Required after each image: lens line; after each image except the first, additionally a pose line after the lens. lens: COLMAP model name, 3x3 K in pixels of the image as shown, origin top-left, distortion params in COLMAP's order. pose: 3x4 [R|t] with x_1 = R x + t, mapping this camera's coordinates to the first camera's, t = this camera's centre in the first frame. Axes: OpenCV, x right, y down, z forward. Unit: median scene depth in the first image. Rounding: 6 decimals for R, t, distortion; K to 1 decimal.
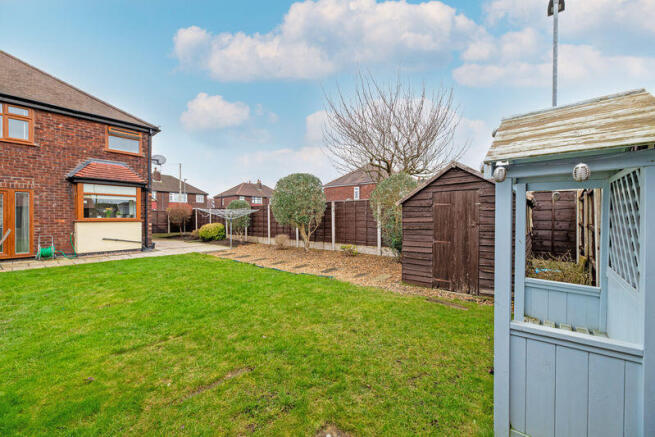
lens RADIAL K [[266.4, 0, 323.8], [0, 266.4, 216.8], [0, 0, 1]] dist [-0.000918, -0.000126]
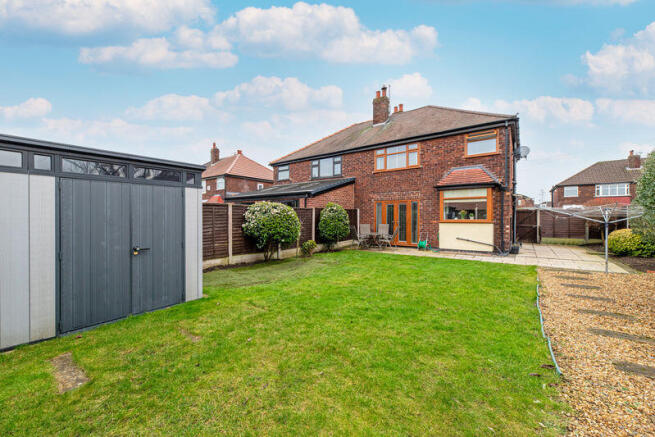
lens RADIAL K [[266.4, 0, 323.8], [0, 266.4, 216.8], [0, 0, 1]] dist [-0.000918, -0.000126]
pose [[0.031693, -0.003751, -0.999491, 0.265375], [0.005028, 0.999981, -0.003594, -0.005767], [0.999485, -0.004912, 0.031711, 0.407748]]
